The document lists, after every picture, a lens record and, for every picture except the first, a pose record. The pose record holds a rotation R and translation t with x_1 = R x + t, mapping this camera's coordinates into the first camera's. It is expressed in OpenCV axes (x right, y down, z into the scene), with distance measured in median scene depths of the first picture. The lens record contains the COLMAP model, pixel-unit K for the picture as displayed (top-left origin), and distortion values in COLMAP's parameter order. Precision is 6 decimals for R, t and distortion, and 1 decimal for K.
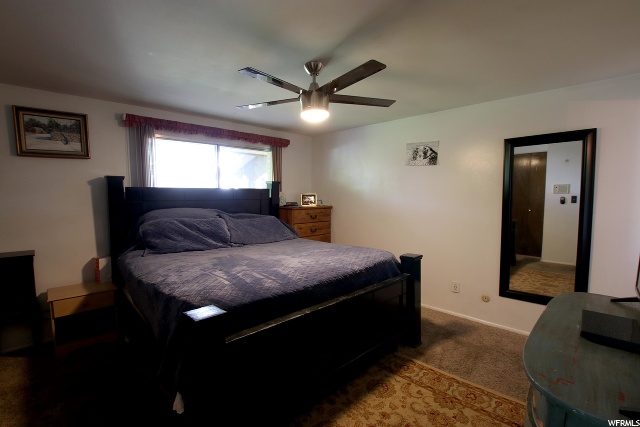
lens RADIAL K [[321.9, 0, 315.1], [0, 321.9, 216.6], [0, 0, 1]] dist [-0.006758, -0.001436]
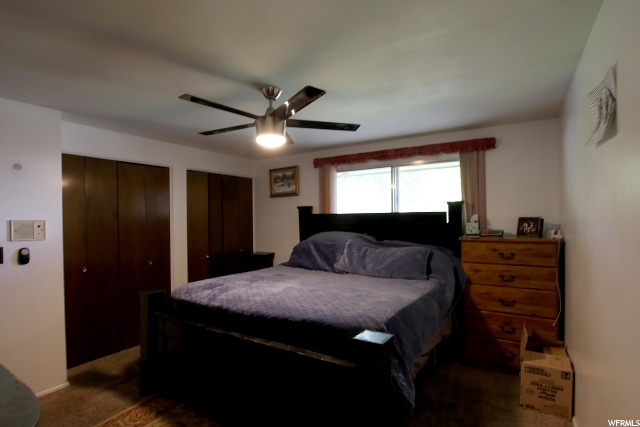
lens RADIAL K [[321.9, 0, 315.1], [0, 321.9, 216.6], [0, 0, 1]] dist [-0.006758, -0.001436]
pose [[0.223208, 0.000059, -0.974771, 0.680955], [-0.053248, 0.998508, -0.012132, -0.062356], [0.973315, 0.054612, 0.222878, 0.683986]]
